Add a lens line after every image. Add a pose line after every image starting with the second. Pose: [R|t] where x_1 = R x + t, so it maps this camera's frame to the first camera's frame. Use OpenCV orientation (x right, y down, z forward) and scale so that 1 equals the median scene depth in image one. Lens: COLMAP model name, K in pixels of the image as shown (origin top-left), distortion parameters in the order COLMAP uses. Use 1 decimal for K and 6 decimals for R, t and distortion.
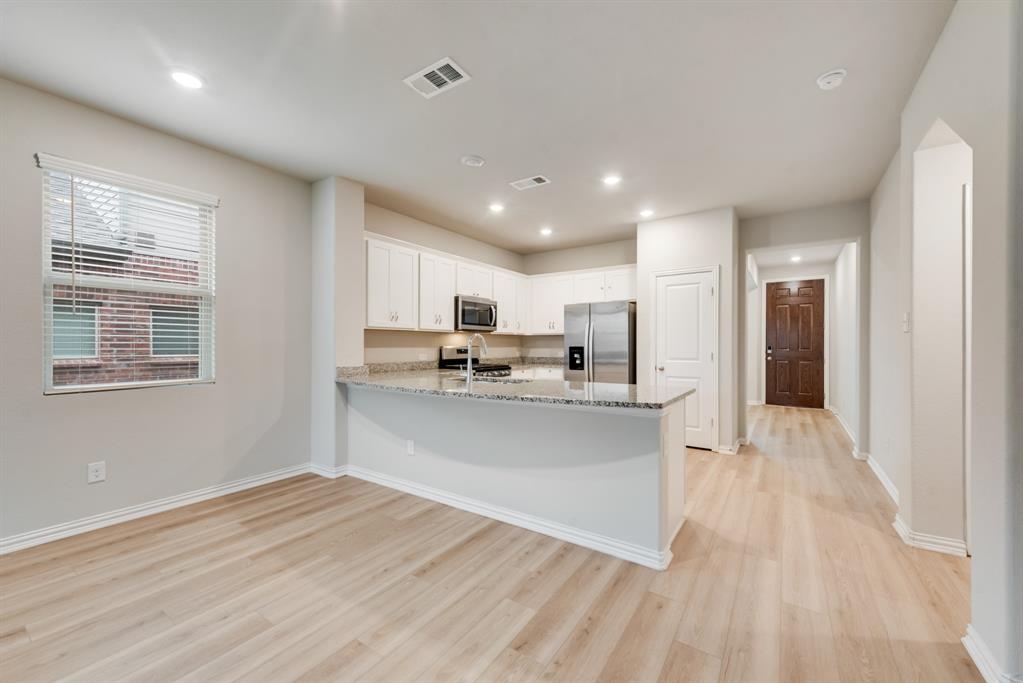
lens RADIAL K [[410.3, 0, 505.7], [0, 410.3, 344.3], [0, 0, 1]] dist [-0.003162, -0.000223]
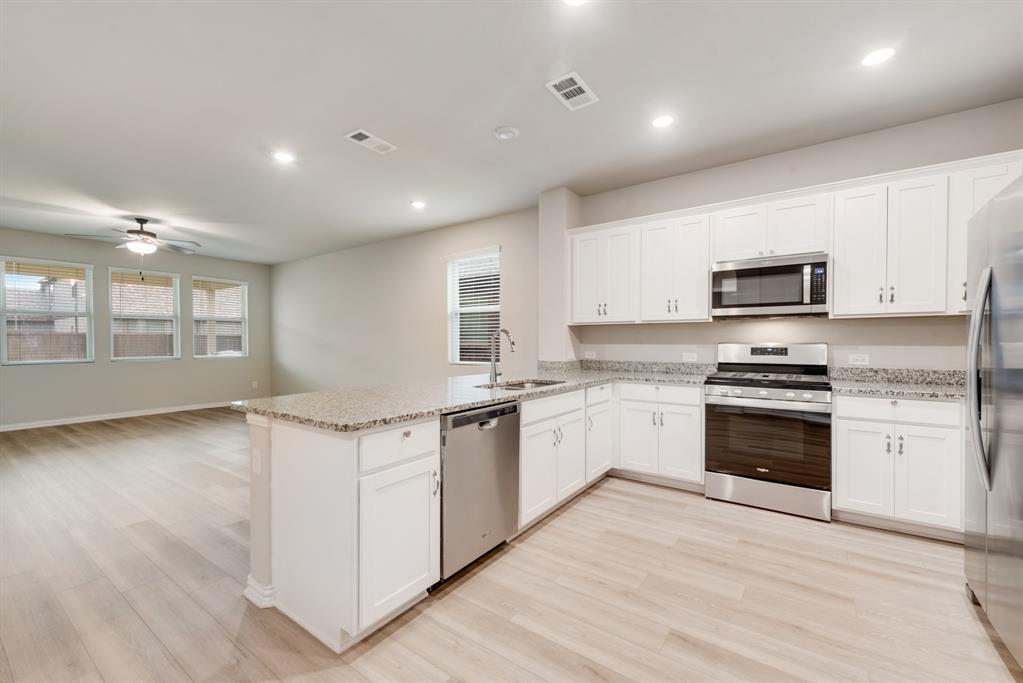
lens RADIAL K [[410.3, 0, 507.2], [0, 410.3, 343.8], [0, 0, 1]] dist [-0.003162, -0.000223]
pose [[-0.011388, 0.003106, -0.999930, 0.647669], [0.003216, 0.999990, 0.003070, 0.004284], [0.999930, -0.003181, -0.011398, 0.808280]]
